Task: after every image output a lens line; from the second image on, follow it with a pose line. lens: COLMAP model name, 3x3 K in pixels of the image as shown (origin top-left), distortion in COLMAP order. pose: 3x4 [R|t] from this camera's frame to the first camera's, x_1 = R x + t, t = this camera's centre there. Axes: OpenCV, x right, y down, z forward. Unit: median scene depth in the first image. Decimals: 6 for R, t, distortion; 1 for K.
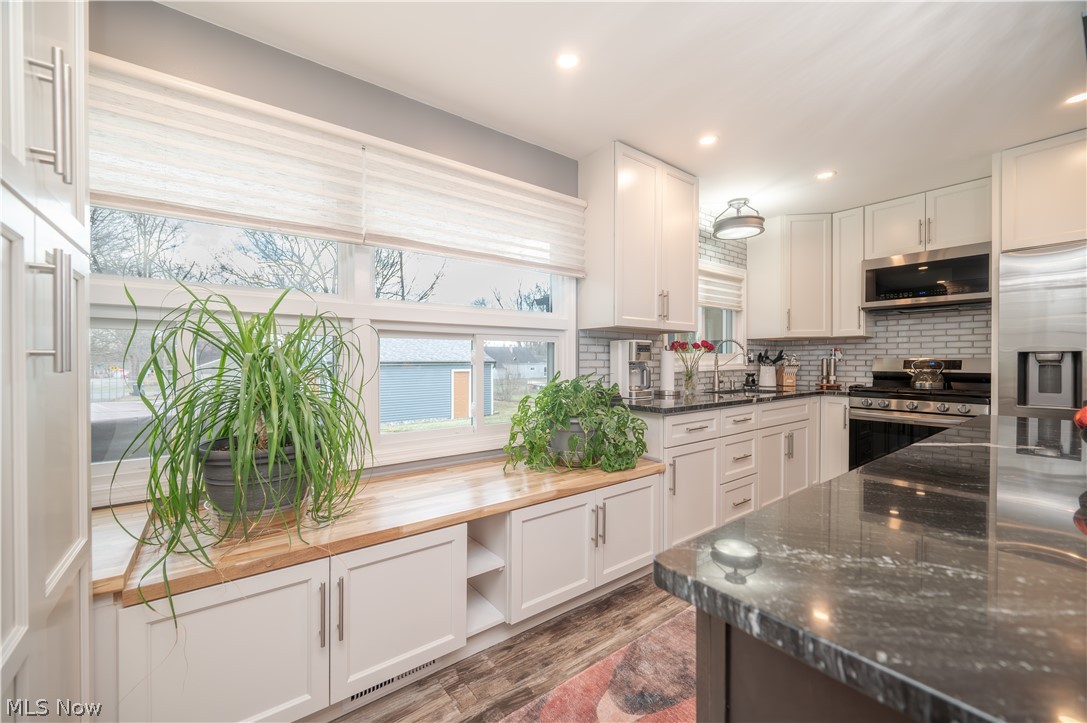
lens RADIAL K [[436.1, 0, 548.4], [0, 436.1, 364.0], [0, 0, 1]] dist [-0.000813, -0.000123]
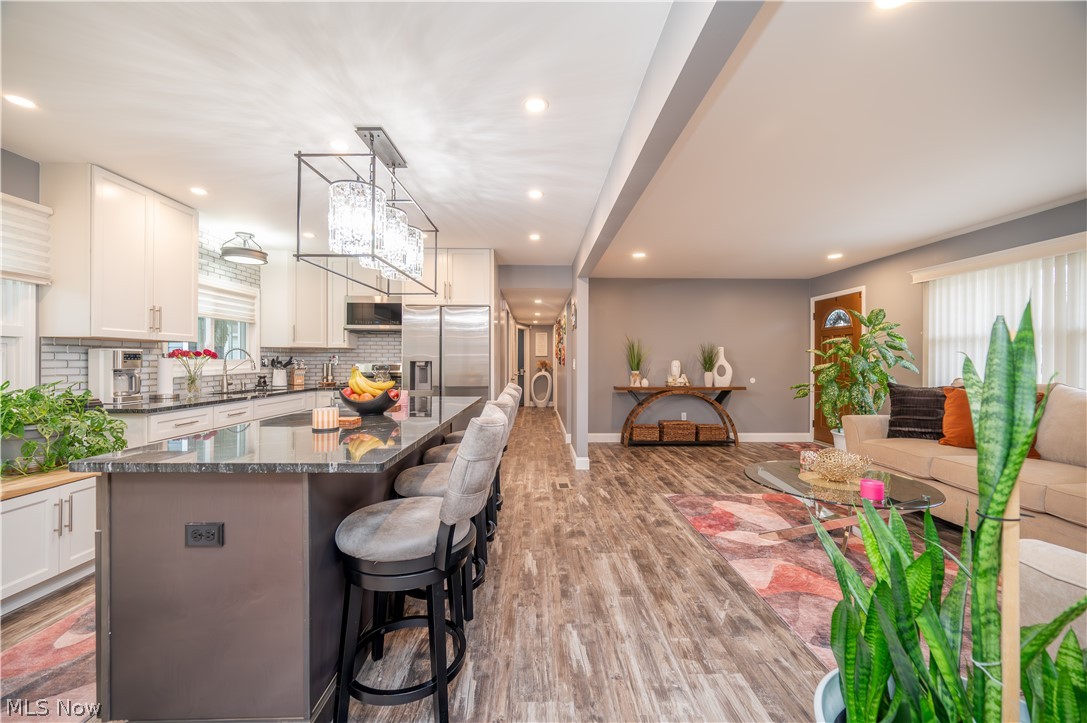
lens RADIAL K [[431.6, 0, 547.6], [0, 431.6, 359.7], [0, 0, 1]] dist [-0.001464, -0.000141]
pose [[0.604567, 0.002486, 0.796550, -0.010635], [0.003753, 0.999975, -0.005970, -0.017304], [-0.796545, 0.006598, 0.604543, -0.455669]]
